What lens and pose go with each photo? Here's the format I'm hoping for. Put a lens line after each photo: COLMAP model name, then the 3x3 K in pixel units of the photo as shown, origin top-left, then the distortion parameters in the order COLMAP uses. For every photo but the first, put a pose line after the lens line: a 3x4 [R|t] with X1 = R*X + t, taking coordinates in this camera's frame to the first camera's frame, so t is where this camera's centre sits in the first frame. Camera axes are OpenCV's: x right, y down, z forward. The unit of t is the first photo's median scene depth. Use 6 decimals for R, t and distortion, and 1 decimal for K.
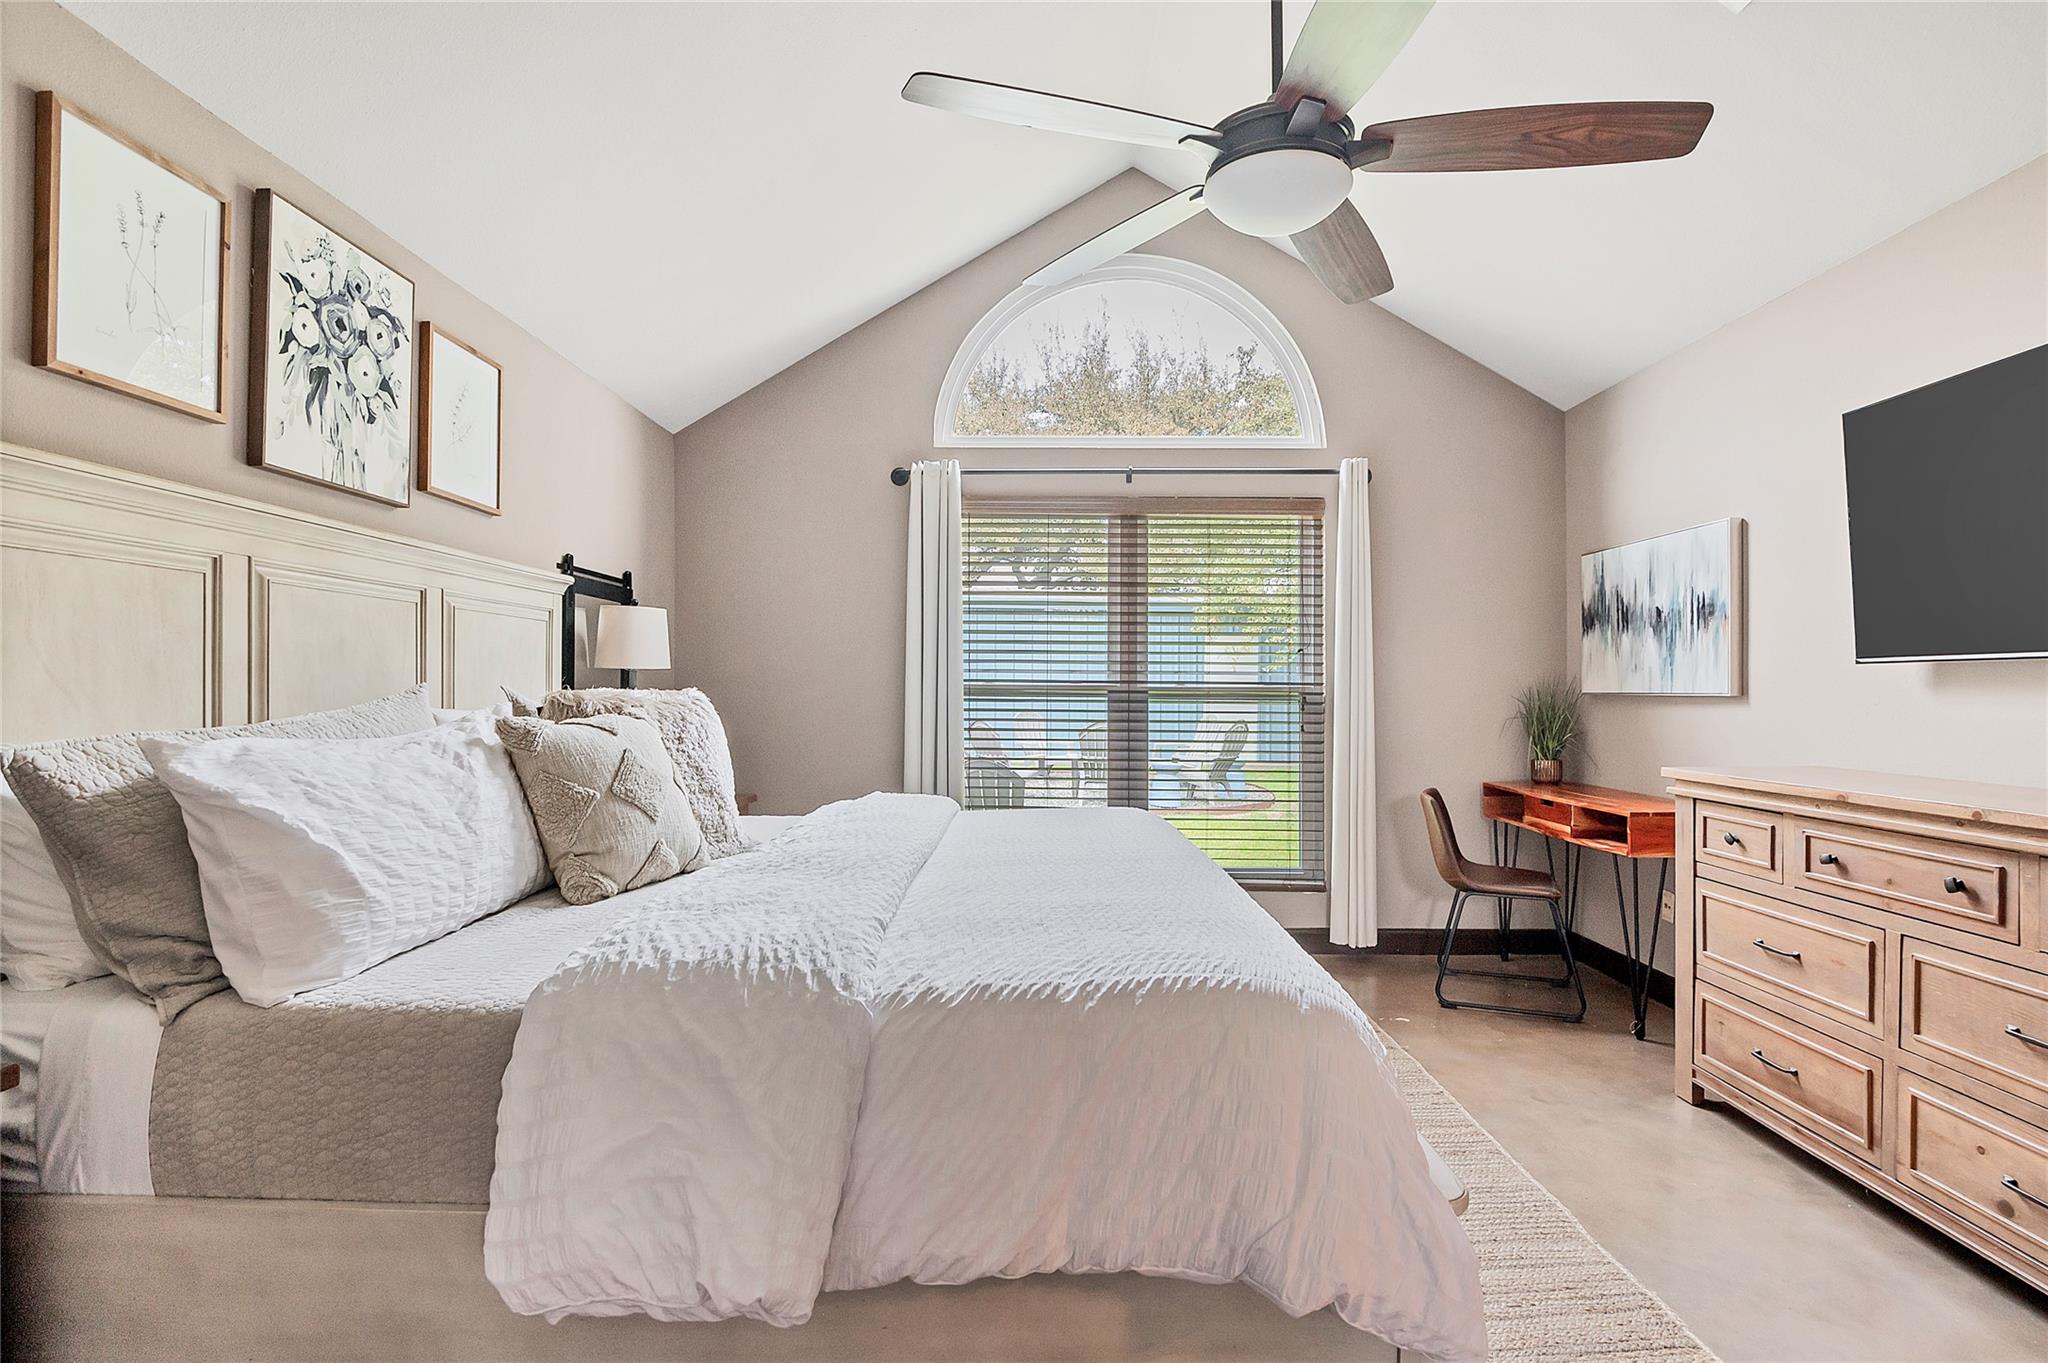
lens RADIAL K [[971.4, 0, 1026.8], [0, 971.4, 691.2], [0, 0, 1]] dist [-0.013802, -0.006507]
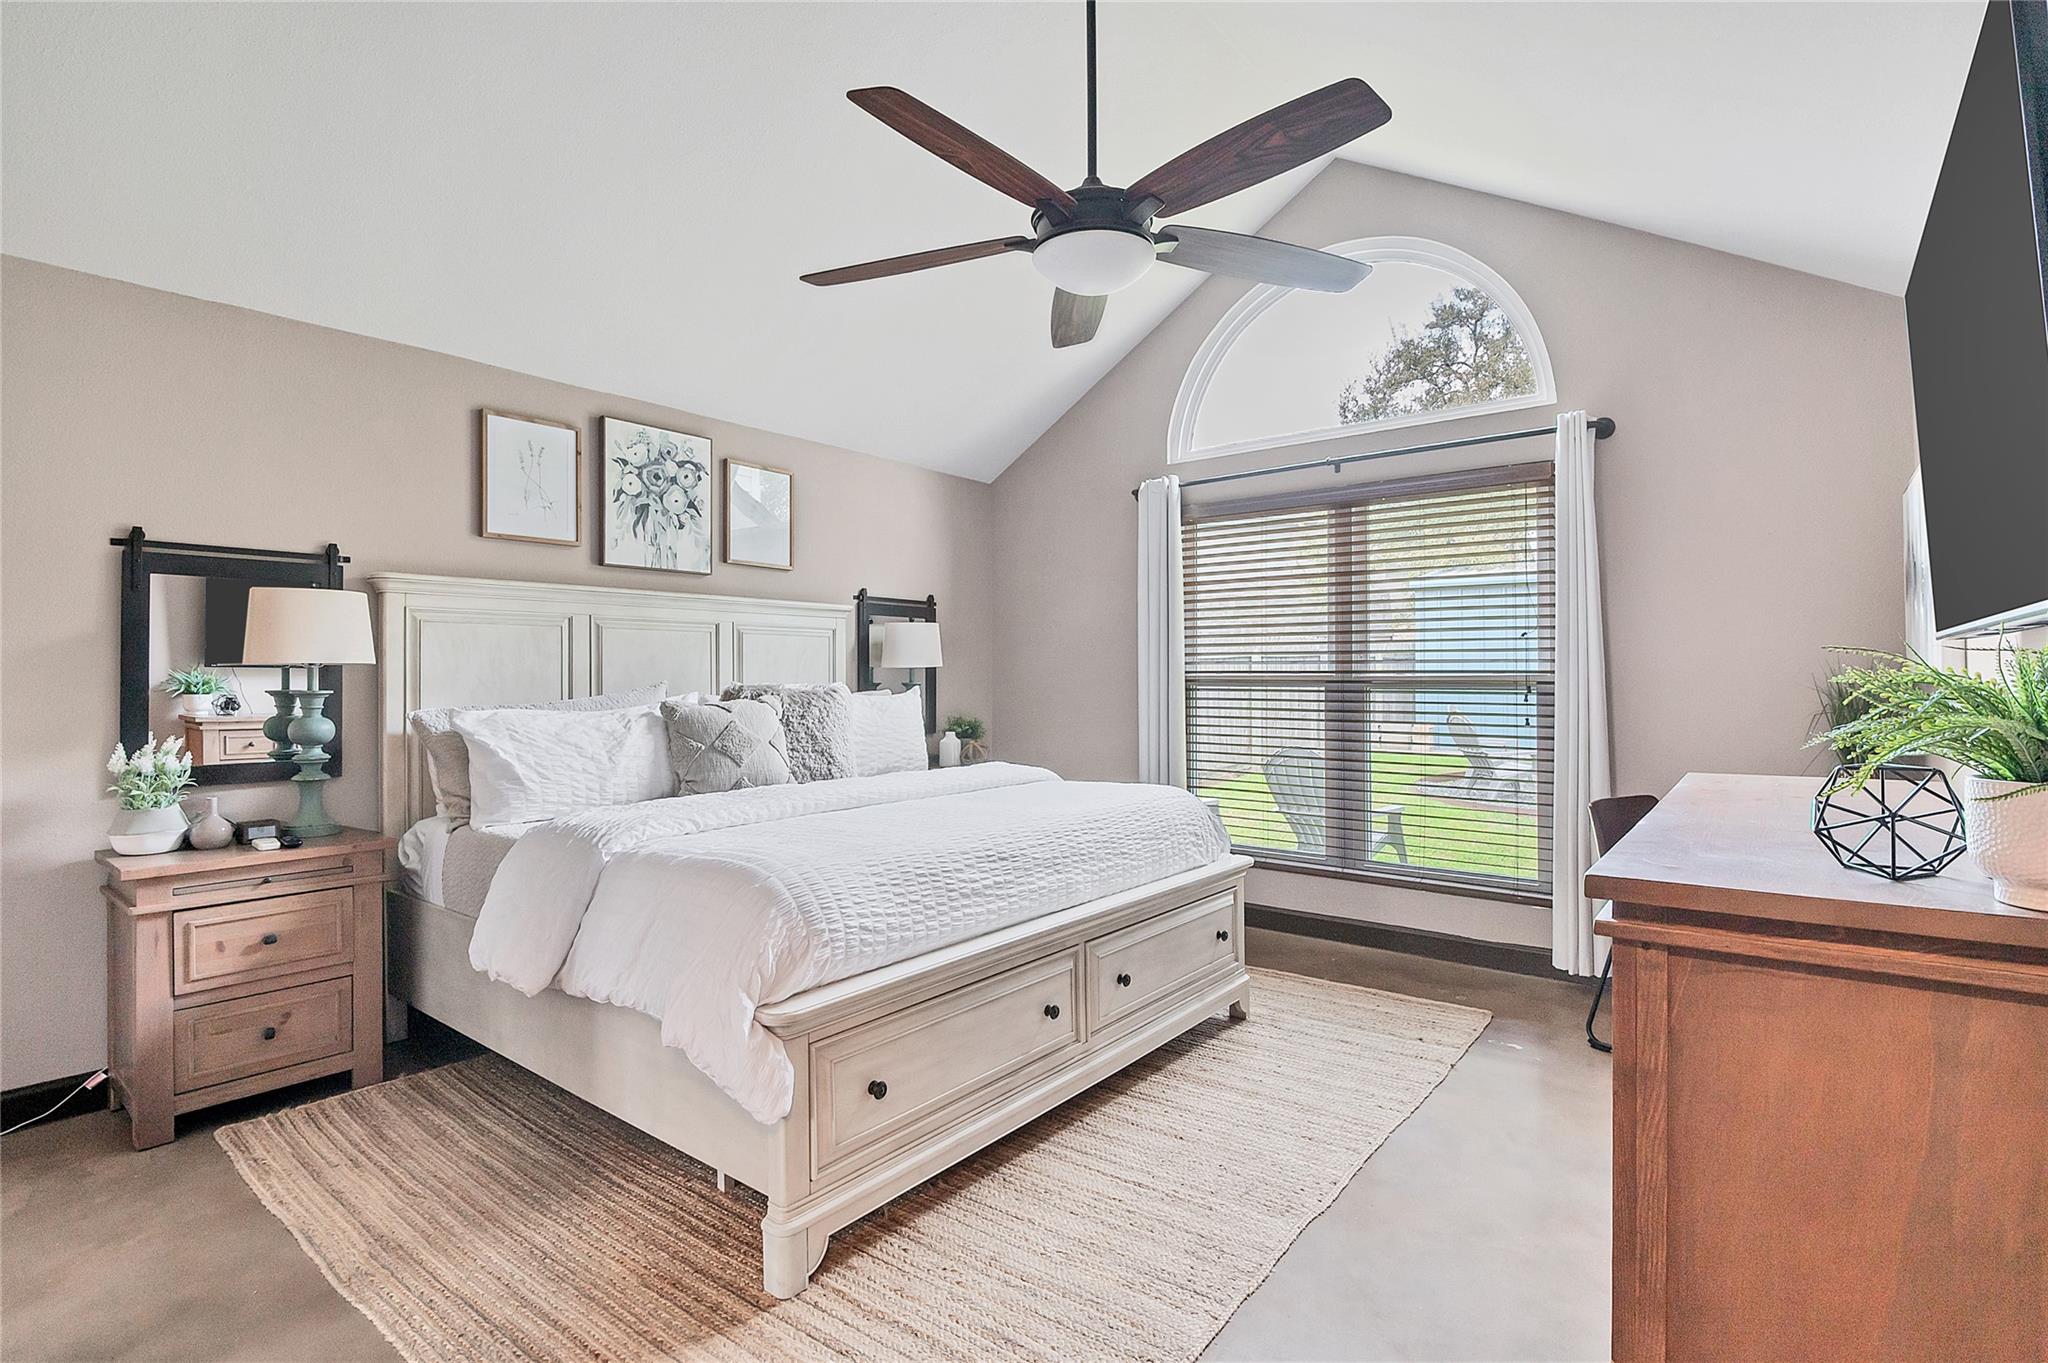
lens RADIAL K [[971.4, 0, 1002.2], [0, 971.4, 677.3], [0, 0, 1]] dist [-0.013802, -0.006507]
pose [[0.783051, -0.009982, -0.621877, 0.753074], [0.007202, 0.999950, -0.006982, 0.000900], [0.621915, 0.000989, 0.783084, 0.005988]]
